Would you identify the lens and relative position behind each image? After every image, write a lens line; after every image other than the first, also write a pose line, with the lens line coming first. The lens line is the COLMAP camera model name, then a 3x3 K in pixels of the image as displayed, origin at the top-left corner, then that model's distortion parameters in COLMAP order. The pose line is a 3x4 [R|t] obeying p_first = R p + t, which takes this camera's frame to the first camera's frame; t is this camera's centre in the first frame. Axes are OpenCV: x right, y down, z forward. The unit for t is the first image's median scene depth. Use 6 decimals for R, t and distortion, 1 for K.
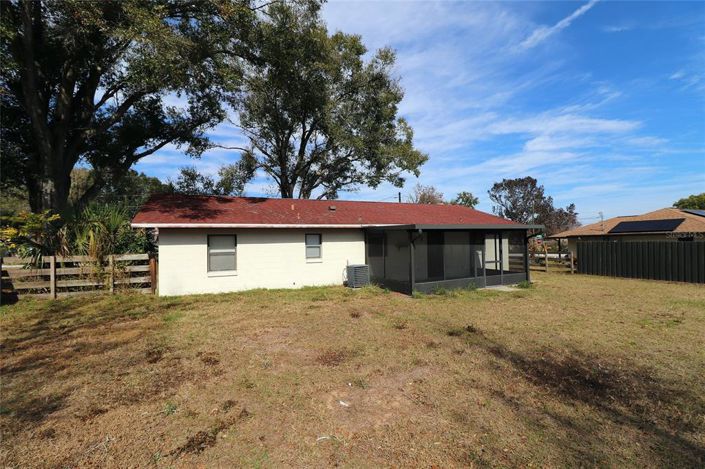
lens RADIAL K [[324.4, 0, 356.1], [0, 324.4, 228.0], [0, 0, 1]] dist [-0.002319, -0.011632]
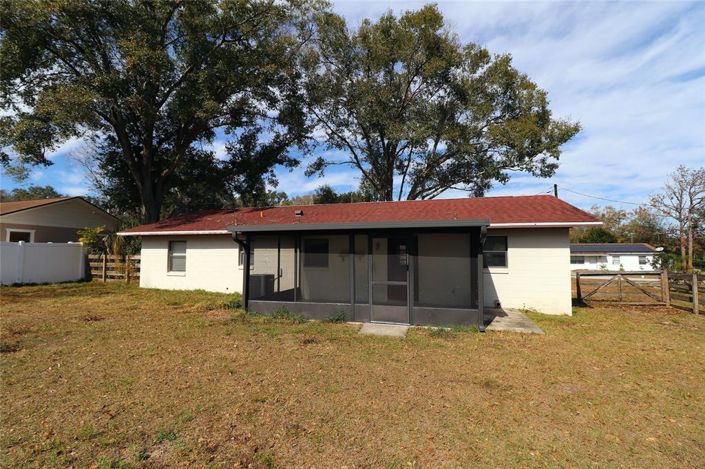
lens RADIAL K [[324.4, 0, 353.1], [0, 324.4, 230.6], [0, 0, 1]] dist [-0.002319, -0.011632]
pose [[0.768425, -0.018510, -0.639672, 0.848153], [0.010339, 0.999810, -0.016511, 0.009258], [0.639856, 0.006074, 0.768470, 0.504495]]
